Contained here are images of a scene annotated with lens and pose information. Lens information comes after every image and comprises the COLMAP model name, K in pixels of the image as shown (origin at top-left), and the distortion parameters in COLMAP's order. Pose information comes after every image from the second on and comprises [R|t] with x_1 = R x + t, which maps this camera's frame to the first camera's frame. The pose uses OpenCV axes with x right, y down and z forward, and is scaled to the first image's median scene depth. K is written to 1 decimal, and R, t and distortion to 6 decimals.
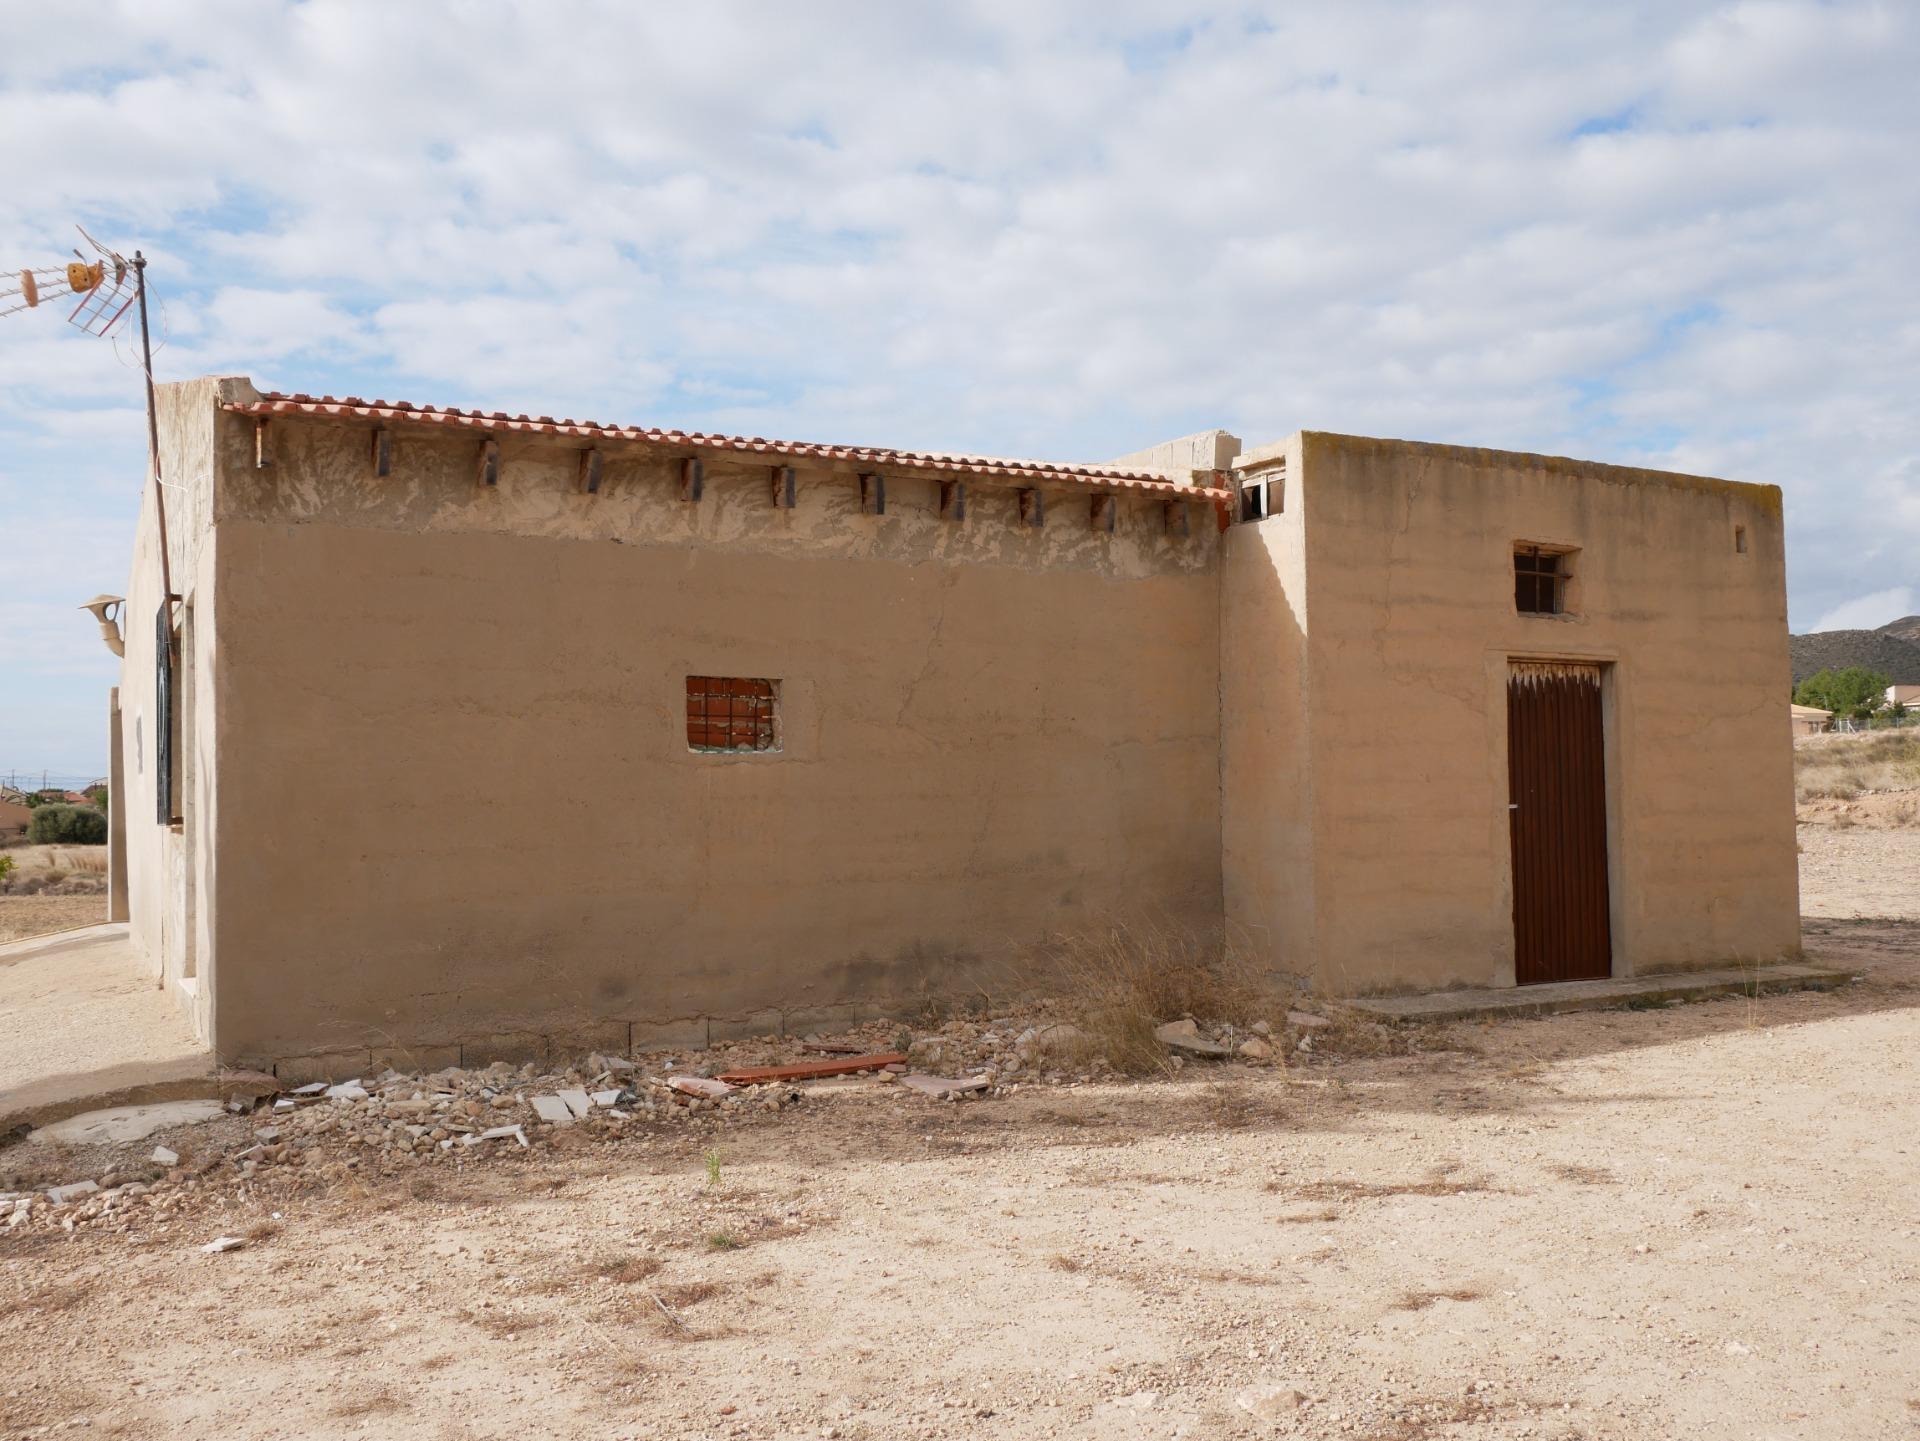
lens RADIAL K [[1771.5, 0, 960.0], [0, 1771.5, 720.5], [0, 0, 1]] dist [-0.020377, 0.005103]
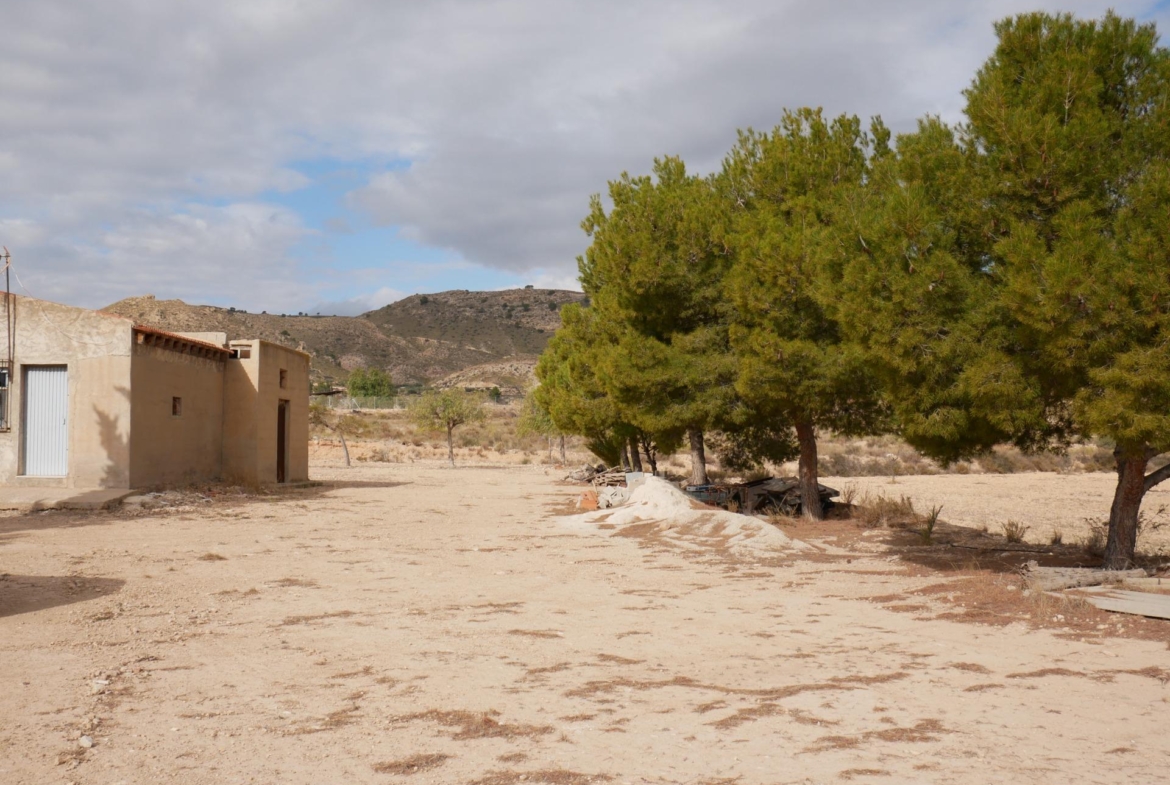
lens RADIAL K [[1474.3, 0, 585.0], [0, 1474.3, 392.5], [0, 0, 1]] dist [-0.021034, 0.055677]
pose [[0.535209, 0.054186, 0.842980, -2.064655], [-0.054461, 0.998078, -0.029578, 0.010625], [-0.842962, -0.030079, 0.537131, -1.303891]]
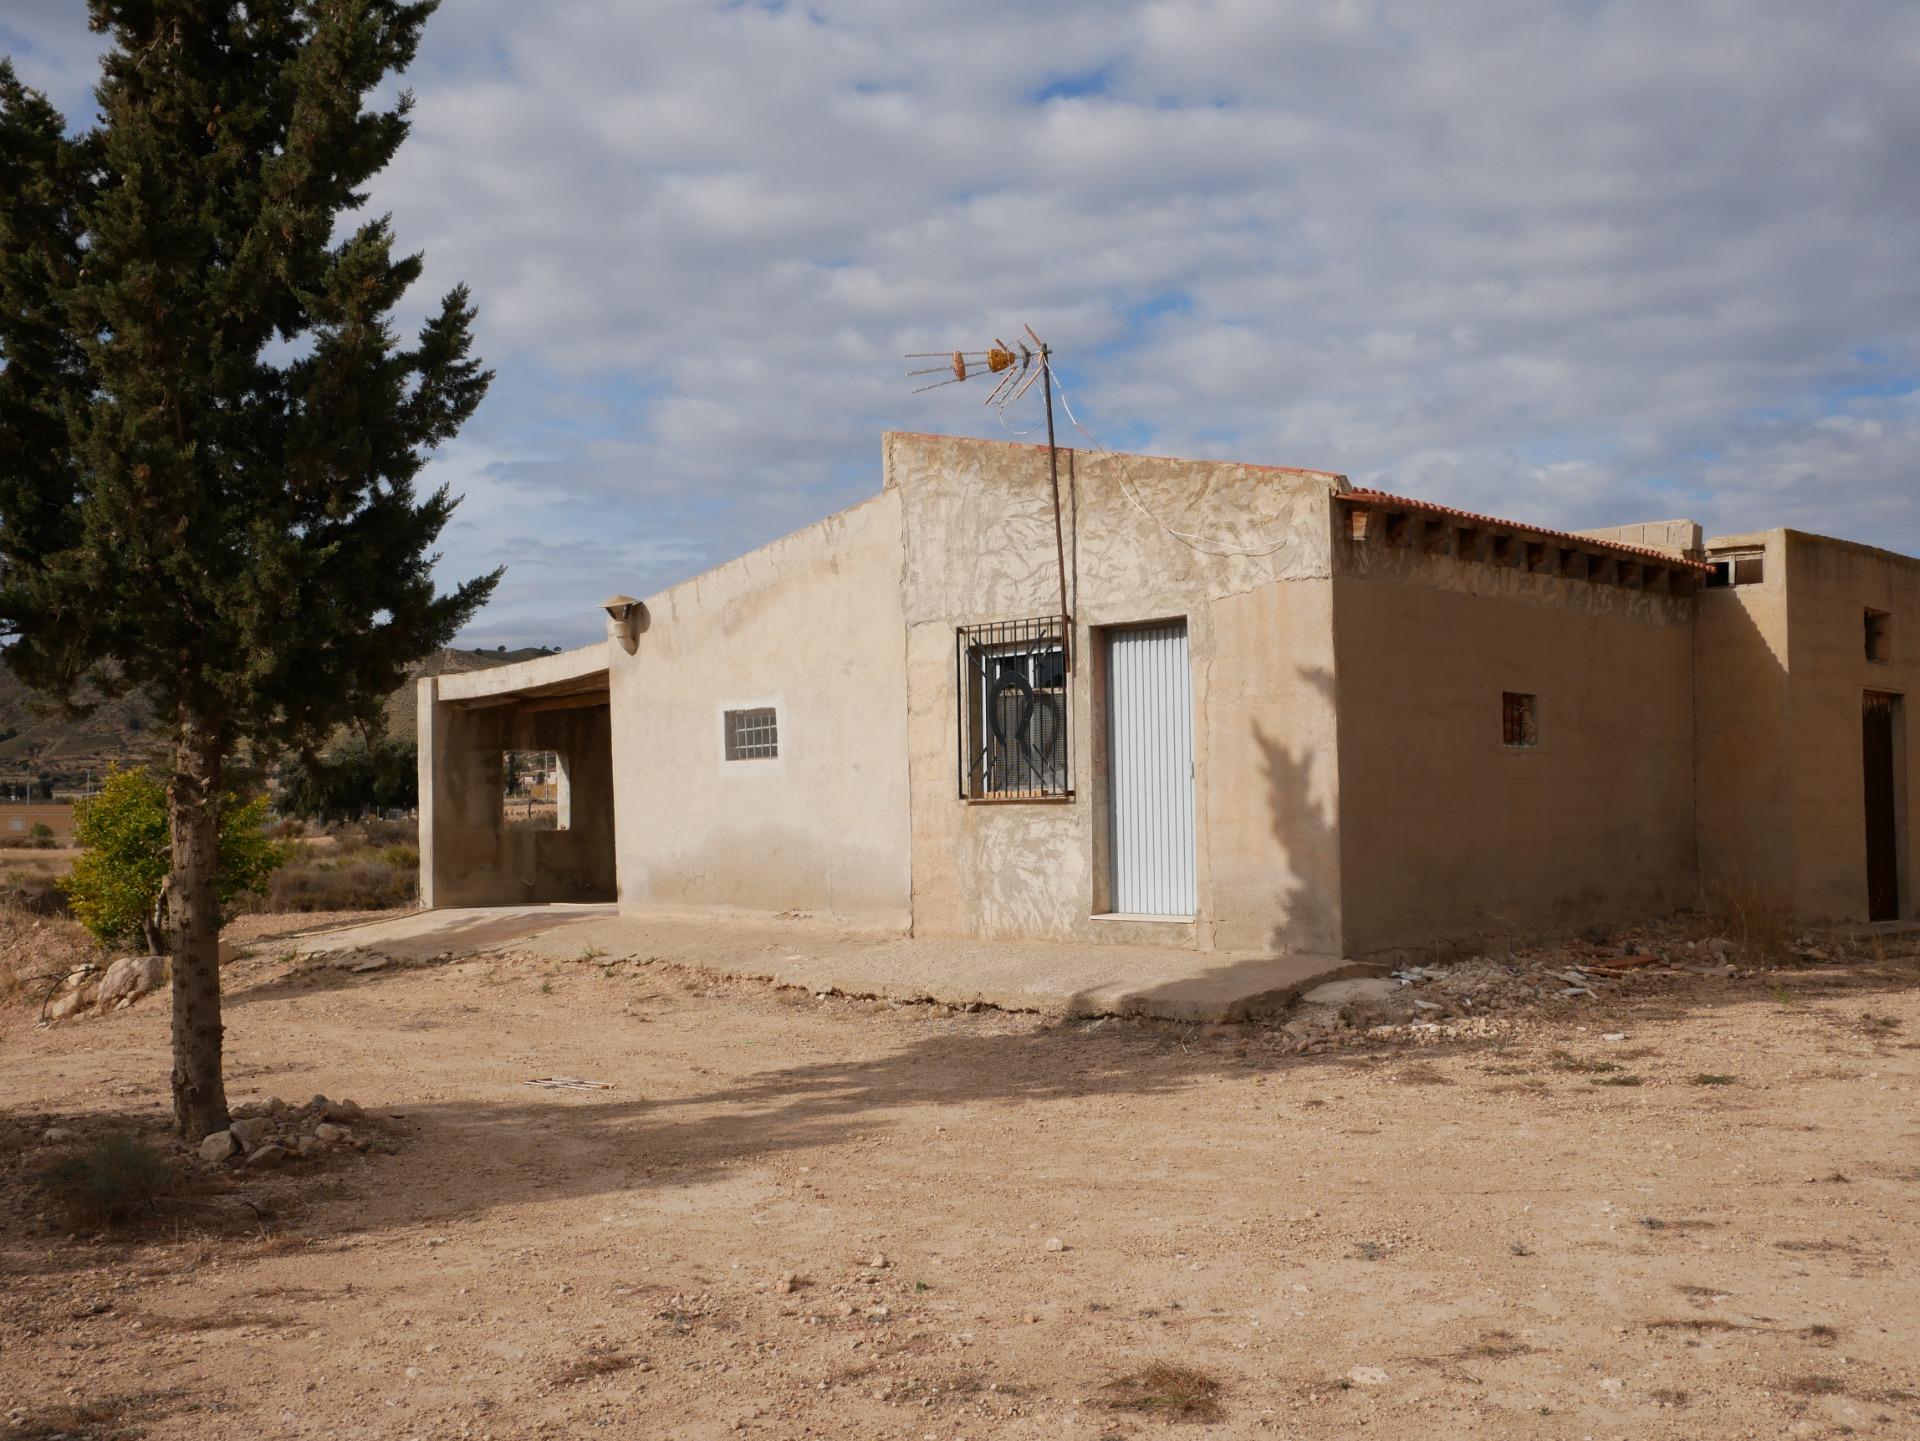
lens RADIAL K [[2074.5, 0, 960.0], [0, 2074.5, 720.5], [0, 0, 1]] dist [-0.011477, 0.013448]
pose [[0.953374, 0.020246, 0.301112, -0.896048], [-0.018277, 0.999789, -0.009356, 0.017808], [-0.301238, 0.003417, 0.953543, -0.371708]]
